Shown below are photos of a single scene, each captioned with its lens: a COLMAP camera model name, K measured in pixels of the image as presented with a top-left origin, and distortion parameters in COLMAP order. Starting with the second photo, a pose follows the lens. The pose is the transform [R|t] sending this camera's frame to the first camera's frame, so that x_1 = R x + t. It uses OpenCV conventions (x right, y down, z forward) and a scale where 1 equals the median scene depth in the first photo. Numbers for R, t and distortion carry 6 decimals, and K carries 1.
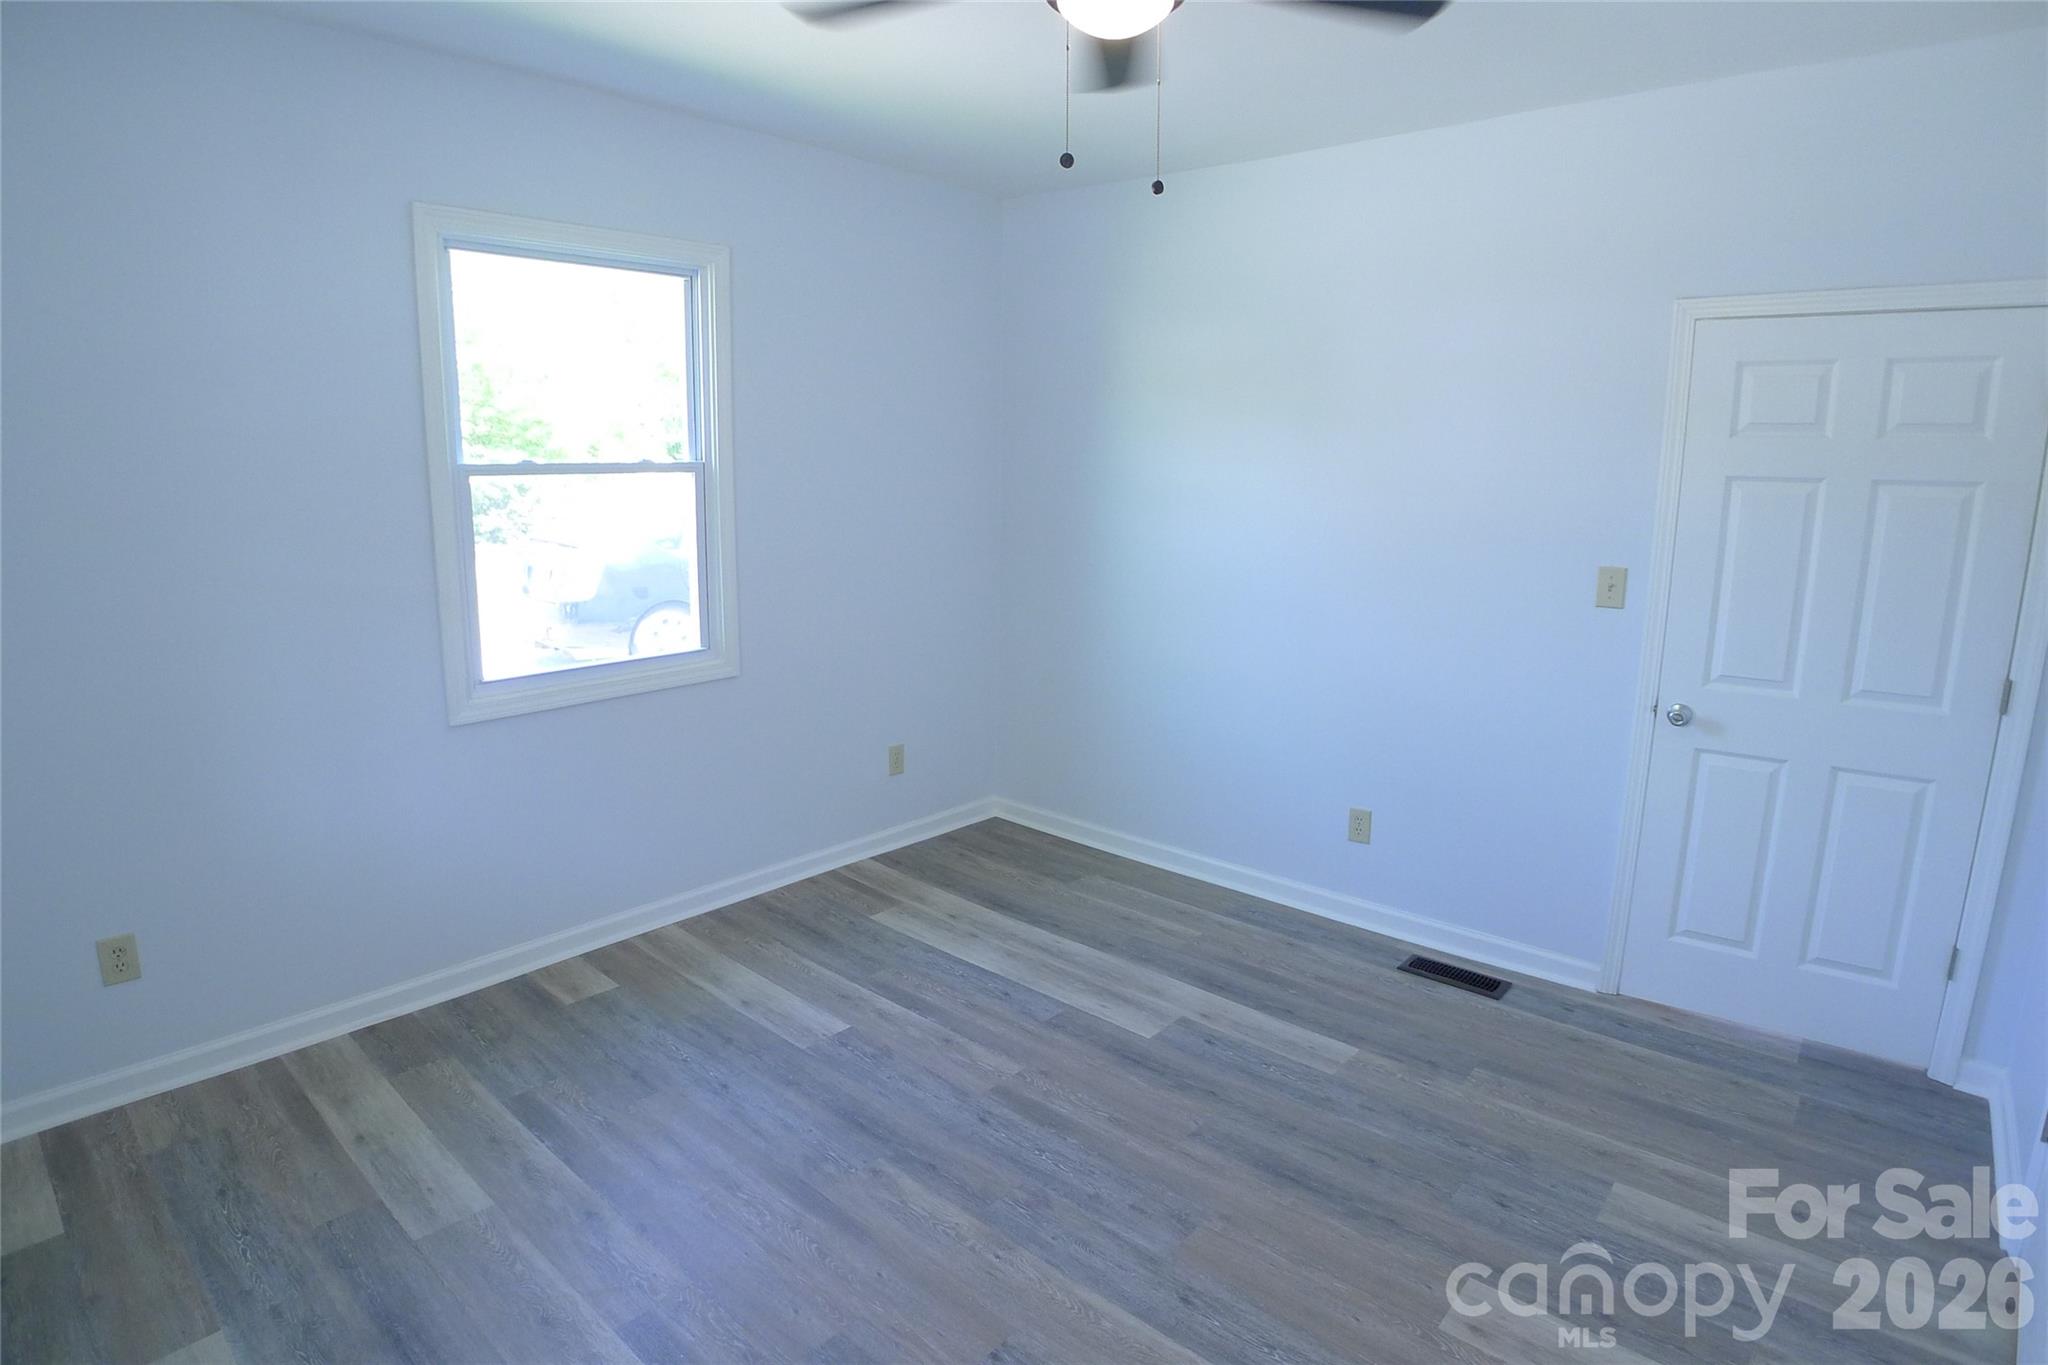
lens RADIAL K [[1077.3, 0, 1021.0], [0, 1077.3, 674.0], [0, 0, 1]] dist [-0.111769, 0.034546]
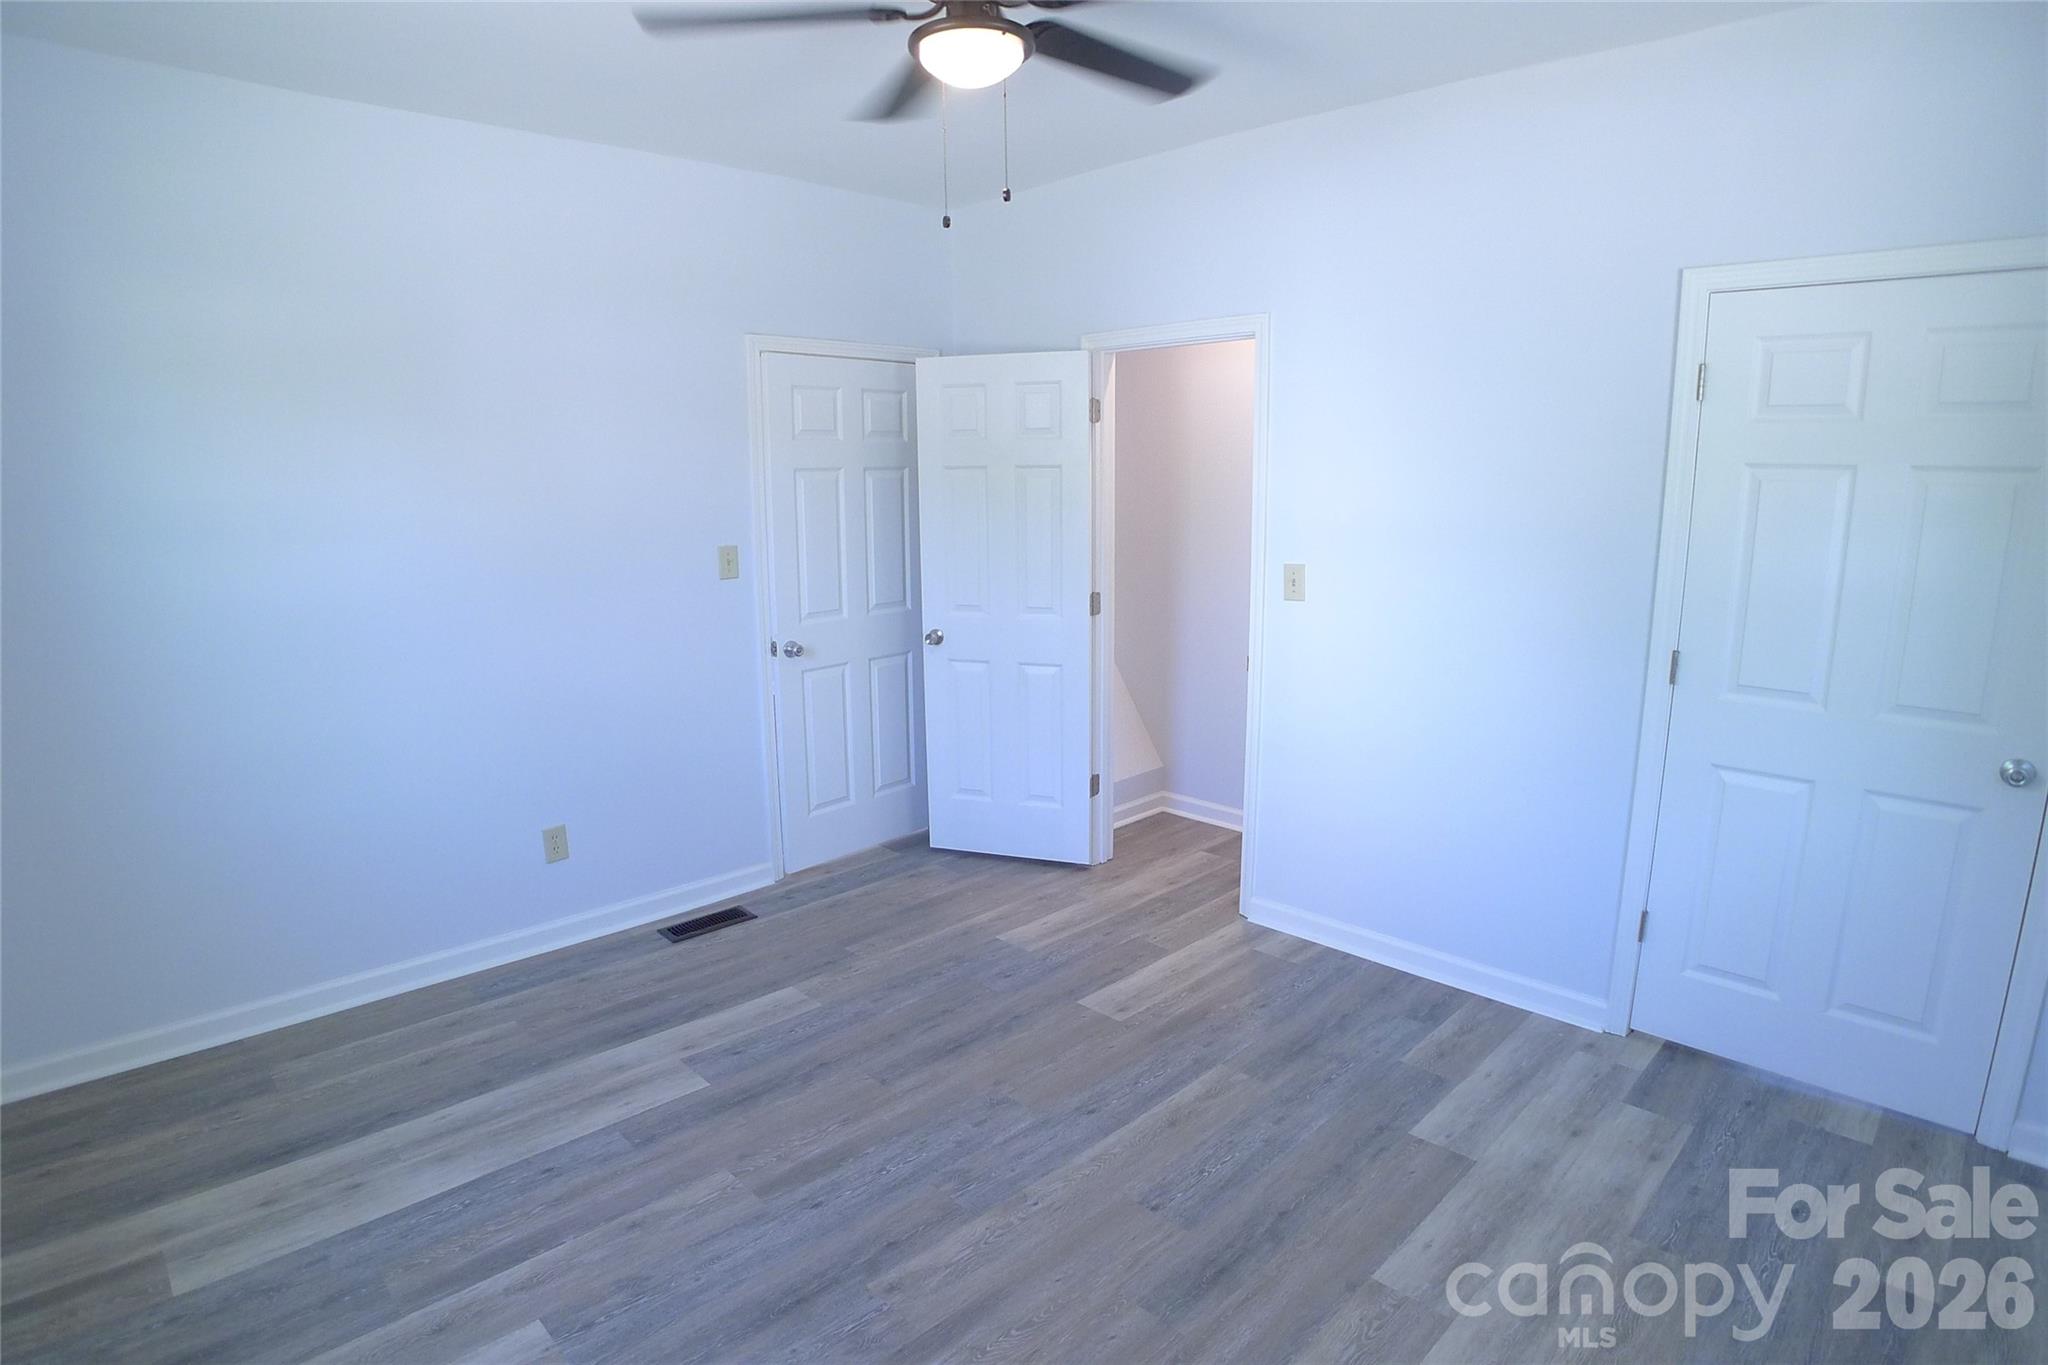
lens RADIAL K [[1077.3, 0, 1021.0], [0, 1077.3, 674.0], [0, 0, 1]] dist [-0.111769, 0.034546]
pose [[0.070857, -0.190476, 0.979131, -0.664080], [0.196039, 0.965114, 0.173562, -0.105920], [-0.978033, 0.179650, 0.105726, 0.548306]]
